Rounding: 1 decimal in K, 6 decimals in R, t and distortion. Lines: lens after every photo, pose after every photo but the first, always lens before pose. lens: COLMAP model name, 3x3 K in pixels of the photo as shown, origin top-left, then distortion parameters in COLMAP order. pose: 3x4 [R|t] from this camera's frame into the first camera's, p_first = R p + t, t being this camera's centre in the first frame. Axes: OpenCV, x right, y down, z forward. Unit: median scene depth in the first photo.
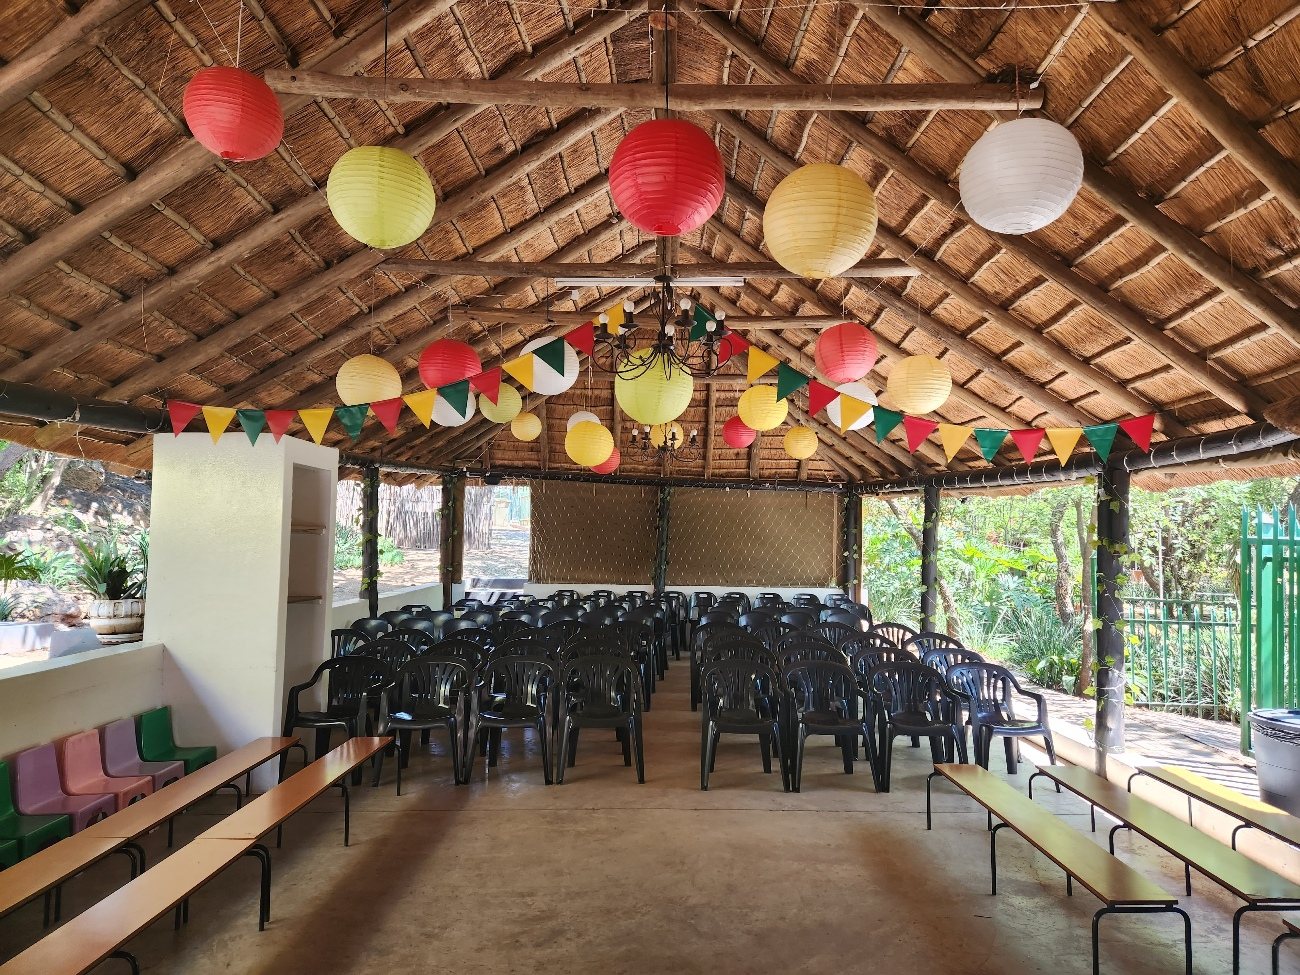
lens RADIAL K [[940.2, 0, 652.5], [0, 940.2, 469.6], [0, 0, 1]] dist [0.166108, -0.002765]
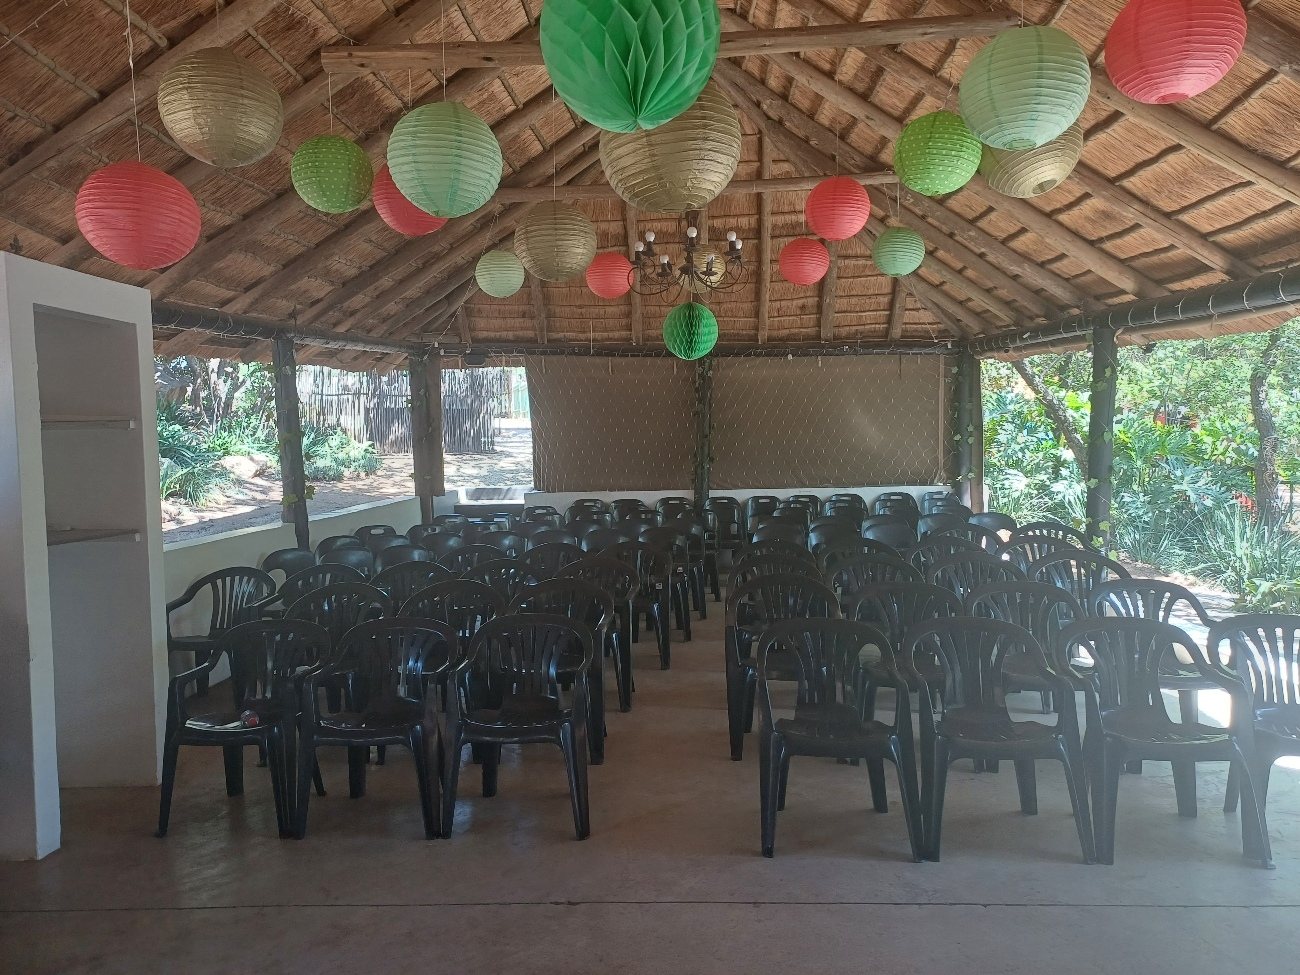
lens RADIAL K [[940.2, 0, 652.5], [0, 940.2, 469.6], [0, 0, 1]] dist [0.166108, -0.002765]
pose [[0.997207, -0.035393, -0.065771, 0.018437], [0.042159, 0.993629, 0.104520, 0.026639], [0.061653, -0.107001, 0.992346, 0.256028]]
